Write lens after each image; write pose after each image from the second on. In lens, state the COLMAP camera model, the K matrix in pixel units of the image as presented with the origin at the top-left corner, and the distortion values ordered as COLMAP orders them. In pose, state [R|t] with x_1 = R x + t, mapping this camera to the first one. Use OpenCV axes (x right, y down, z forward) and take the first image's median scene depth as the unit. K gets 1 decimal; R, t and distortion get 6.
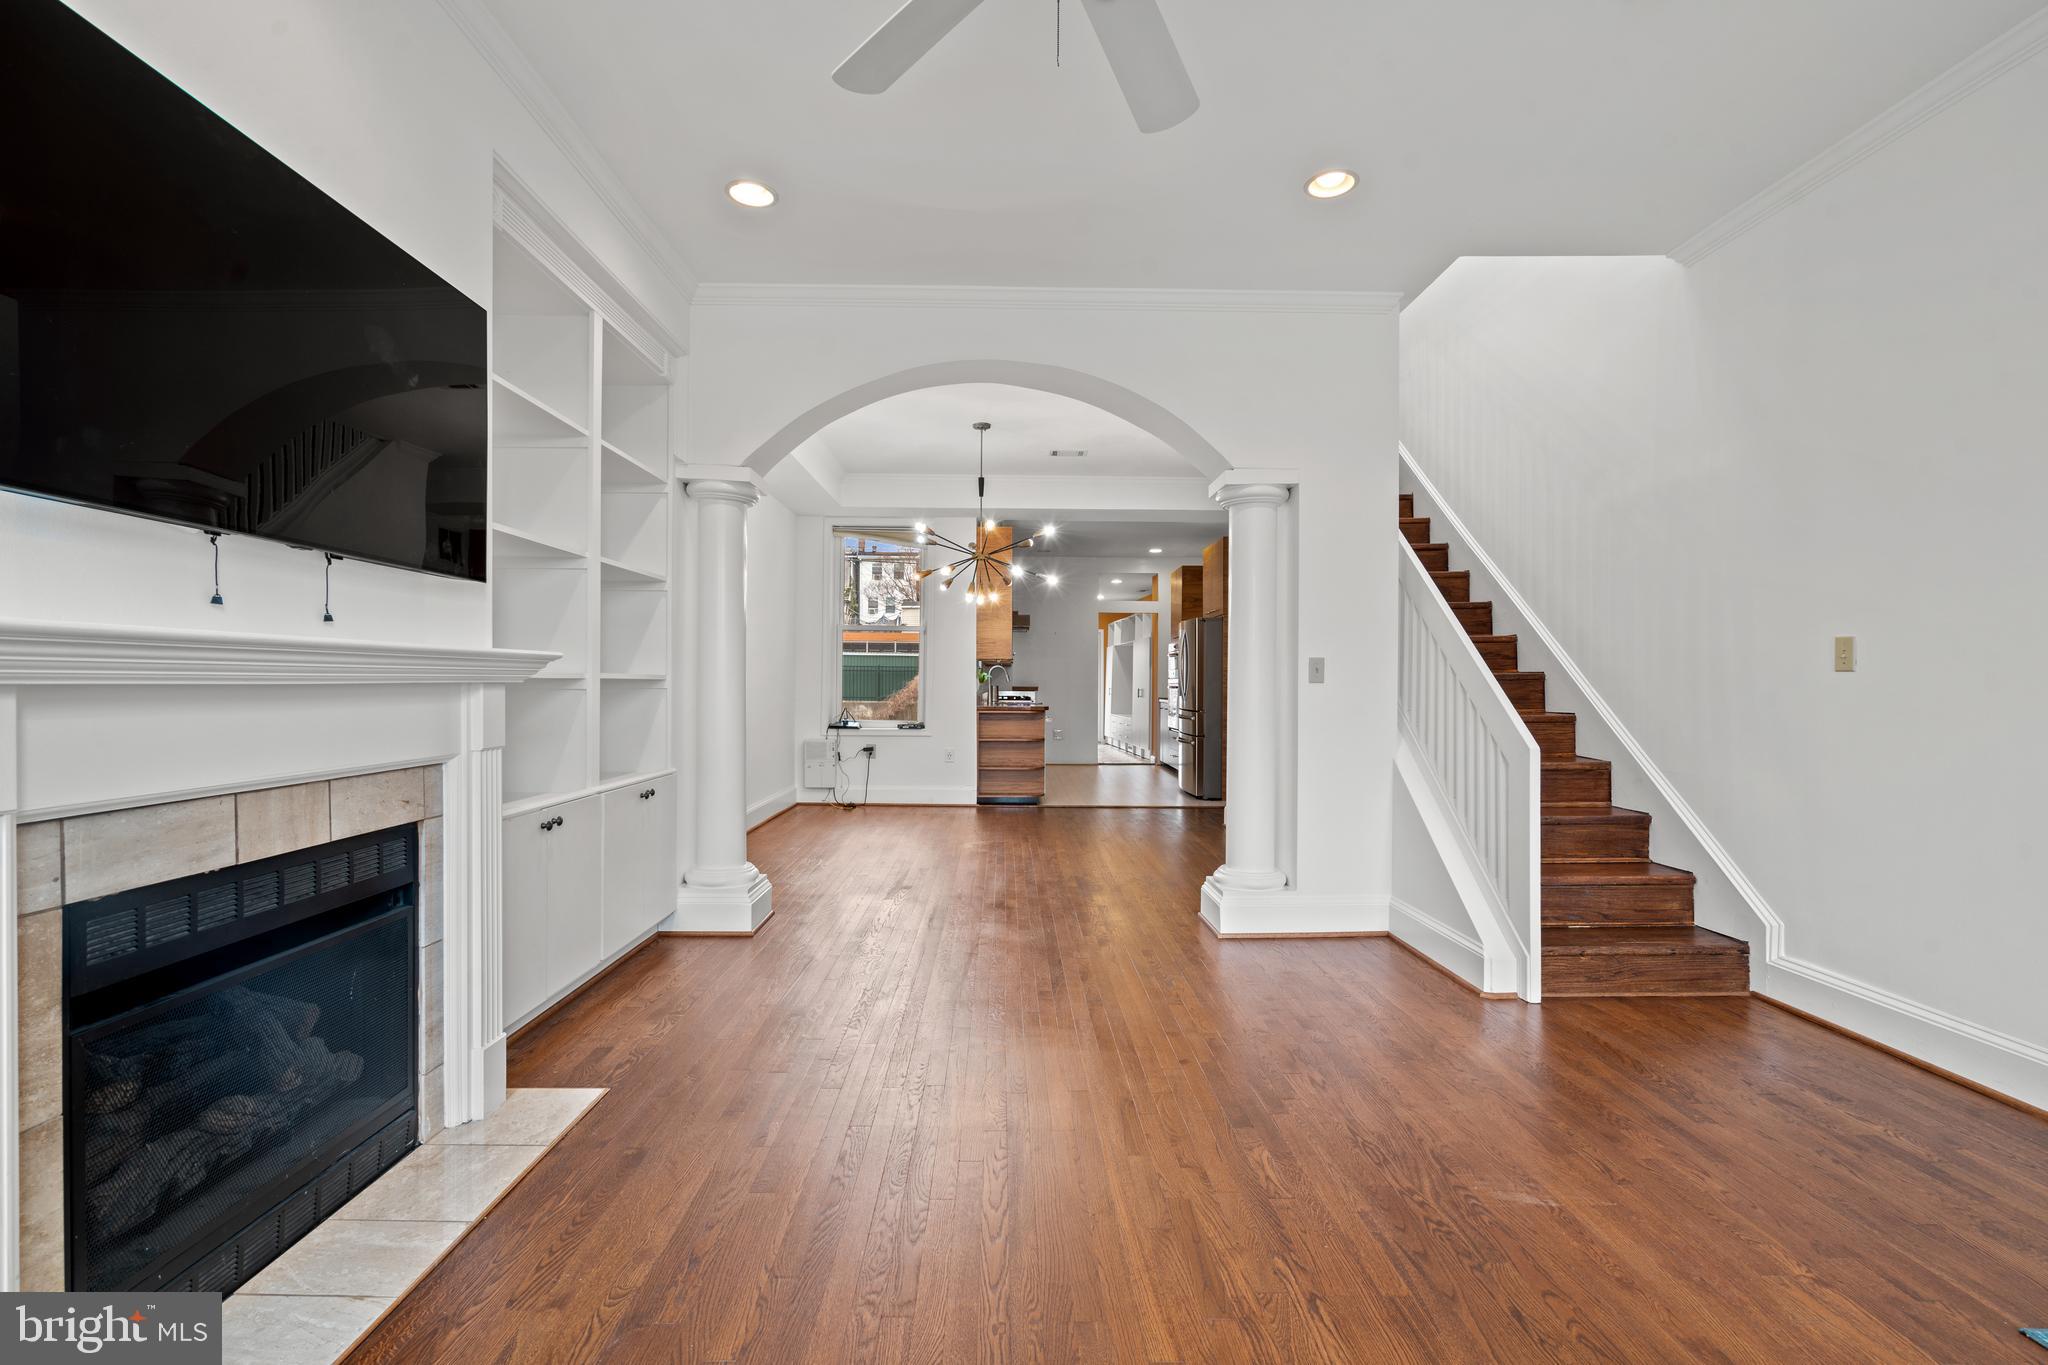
lens RADIAL K [[926.9, 0, 1017.0], [0, 926.9, 682.0], [0, 0, 1]] dist [-0.004141, 0.000134]
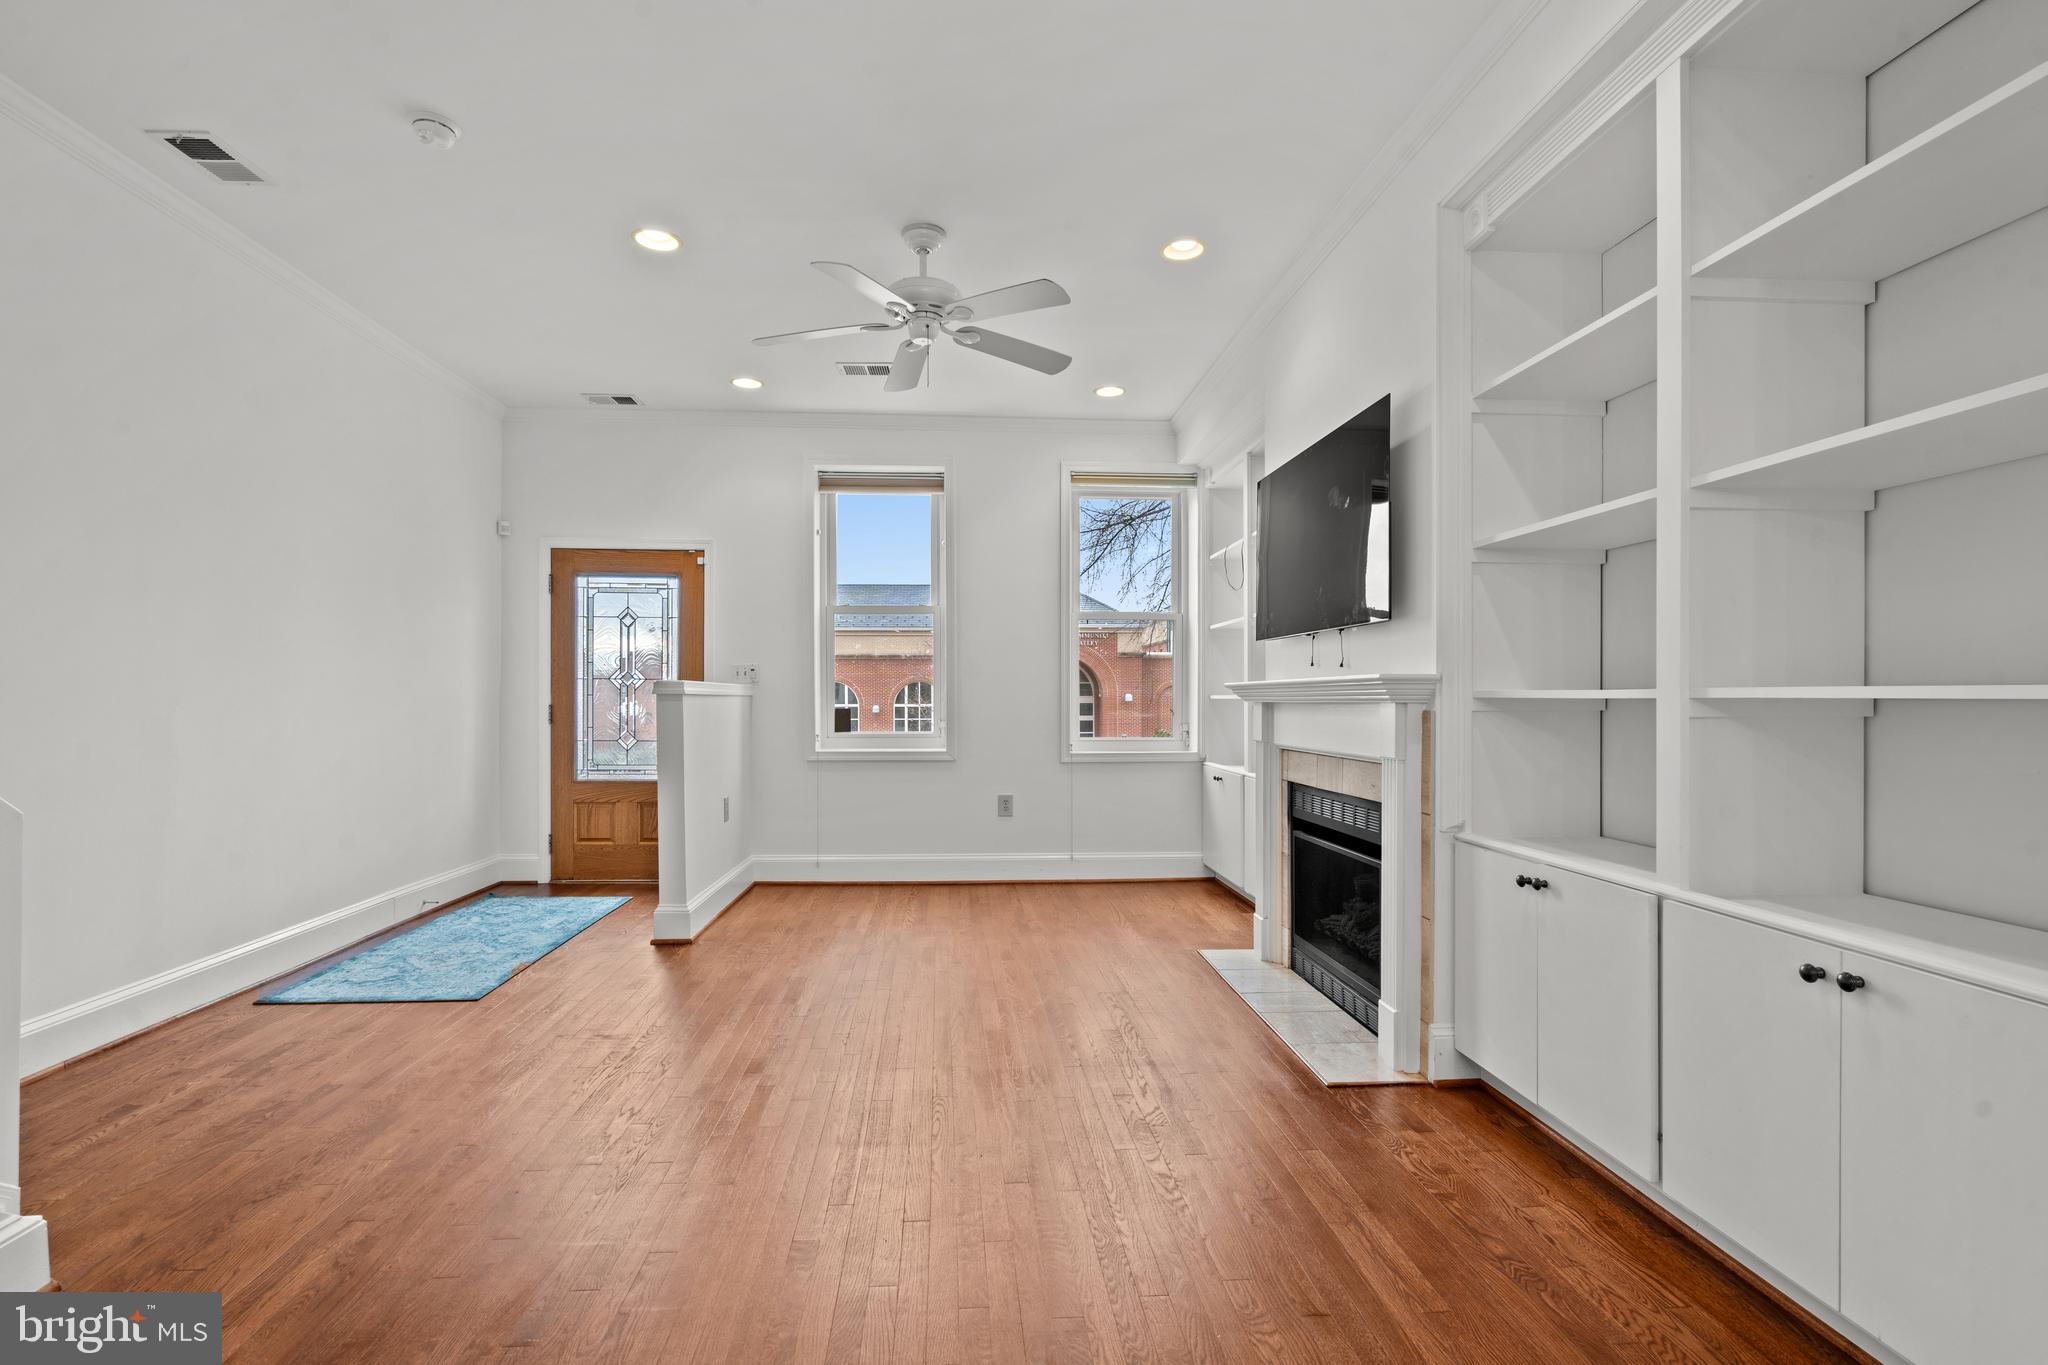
lens RADIAL K [[937.1, 0, 1002.2], [0, 937.1, 700.2], [0, 0, 1]] dist [-0.001636, 0.000296]
pose [[-0.998848, -0.005142, -0.047711, -0.015999], [-0.005204, 0.999986, 0.001178, -0.001309], [0.047704, 0.001425, -0.998860, 2.289382]]
